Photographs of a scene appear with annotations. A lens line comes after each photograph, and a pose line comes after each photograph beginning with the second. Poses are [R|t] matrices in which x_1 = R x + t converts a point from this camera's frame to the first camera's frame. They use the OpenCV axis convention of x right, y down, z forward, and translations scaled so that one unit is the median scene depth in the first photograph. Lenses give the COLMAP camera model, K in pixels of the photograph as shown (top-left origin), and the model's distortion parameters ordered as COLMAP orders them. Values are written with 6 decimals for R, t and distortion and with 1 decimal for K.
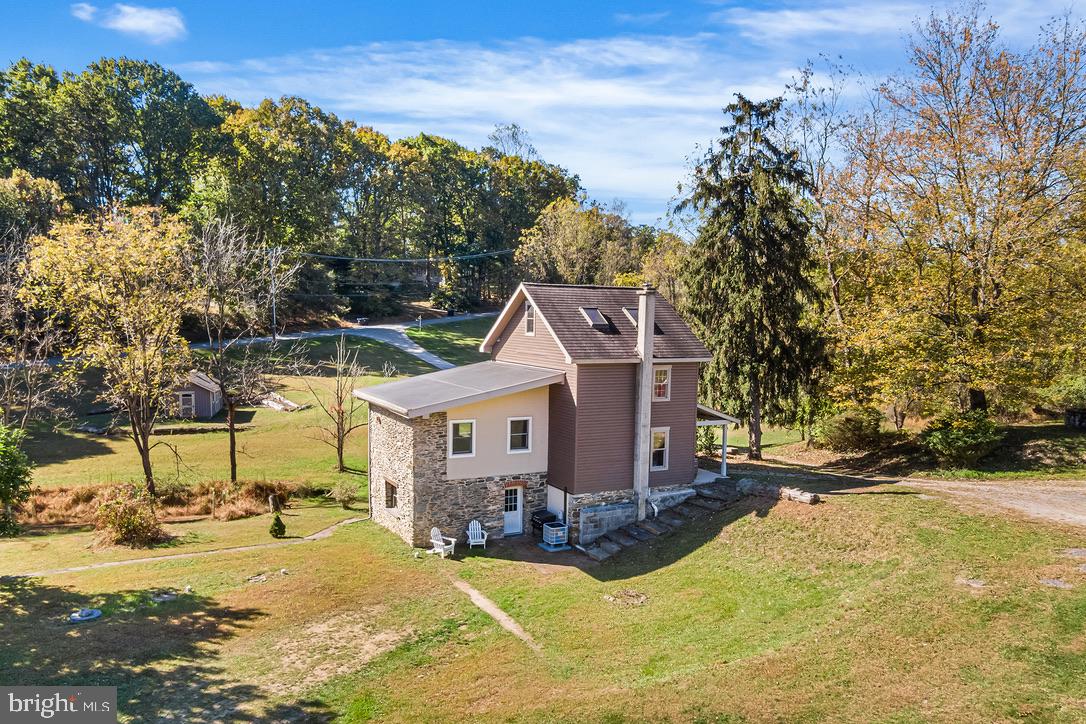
lens RADIAL K [[790.2, 0, 544.6], [0, 790.2, 407.6], [0, 0, 1]] dist [0.043298, -0.075396]
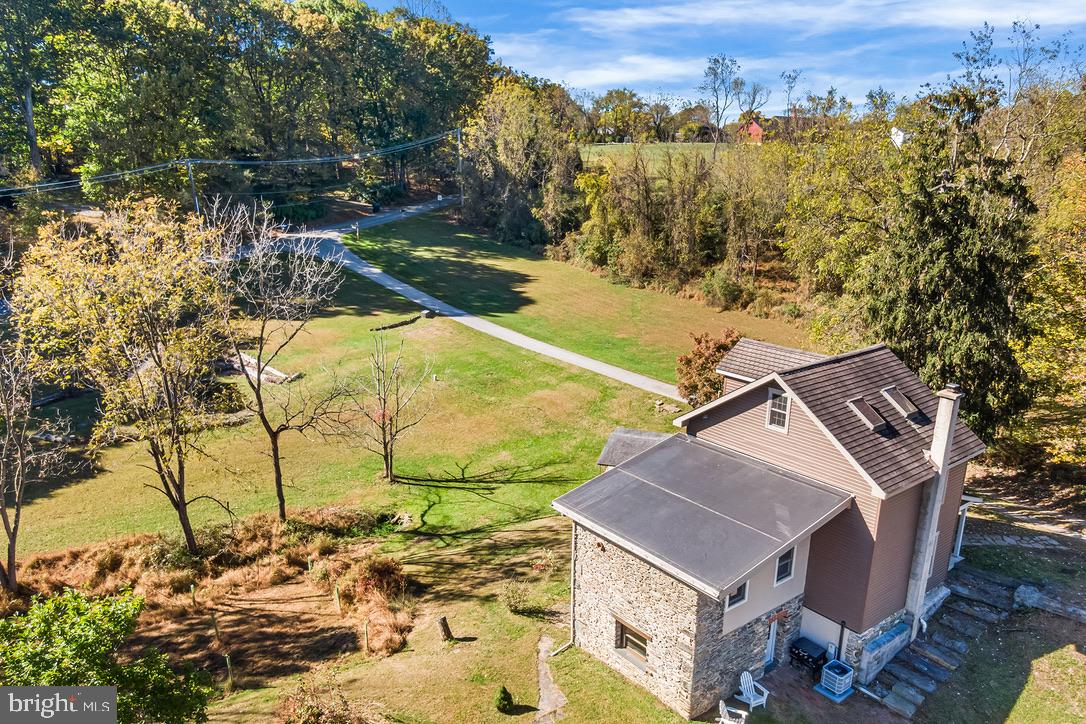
lens RADIAL K [[774.8, 0, 544.8], [0, 774.8, 406.8], [0, 0, 1]] dist [0.036462, -0.058503]
pose [[0.984461, -0.064904, 0.163168, -0.403168], [0.032299, 0.980262, 0.195047, -0.293732], [-0.172606, -0.186746, 0.967126, 0.279323]]
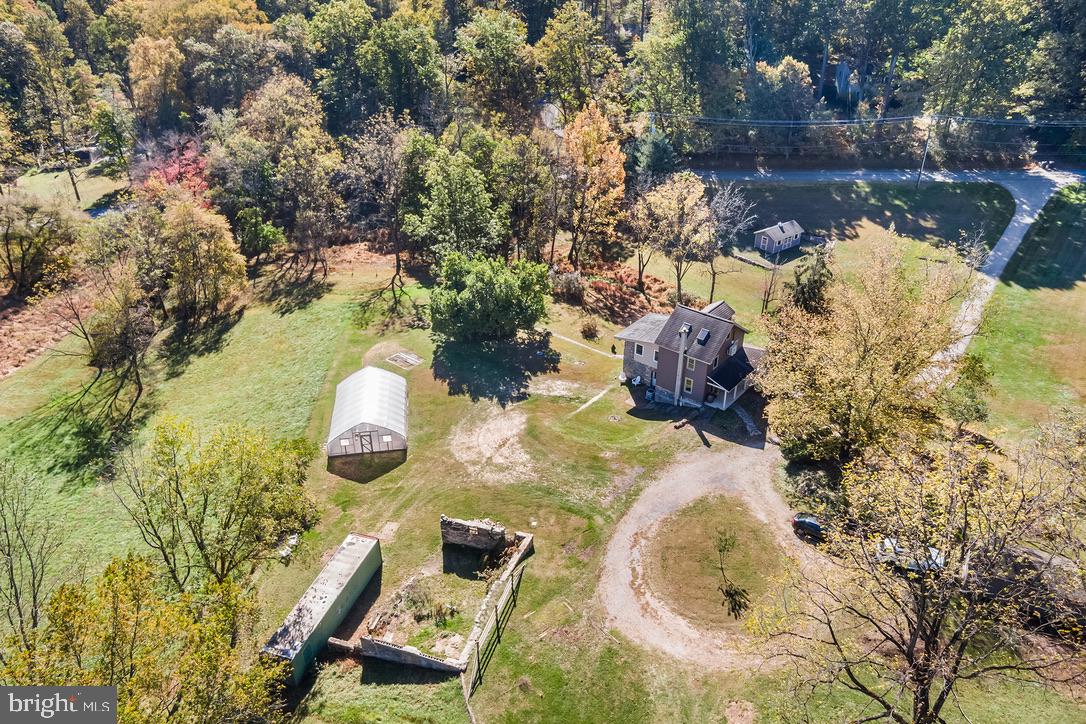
lens RADIAL K [[790.2, 0, 544.6], [0, 790.2, 407.6], [0, 0, 1]] dist [0.043298, -0.075396]
pose [[0.394888, 0.502602, -0.769061, 2.022582], [-0.100821, 0.855743, 0.507482, -1.171811], [0.913180, -0.122861, 0.388596, -0.459885]]
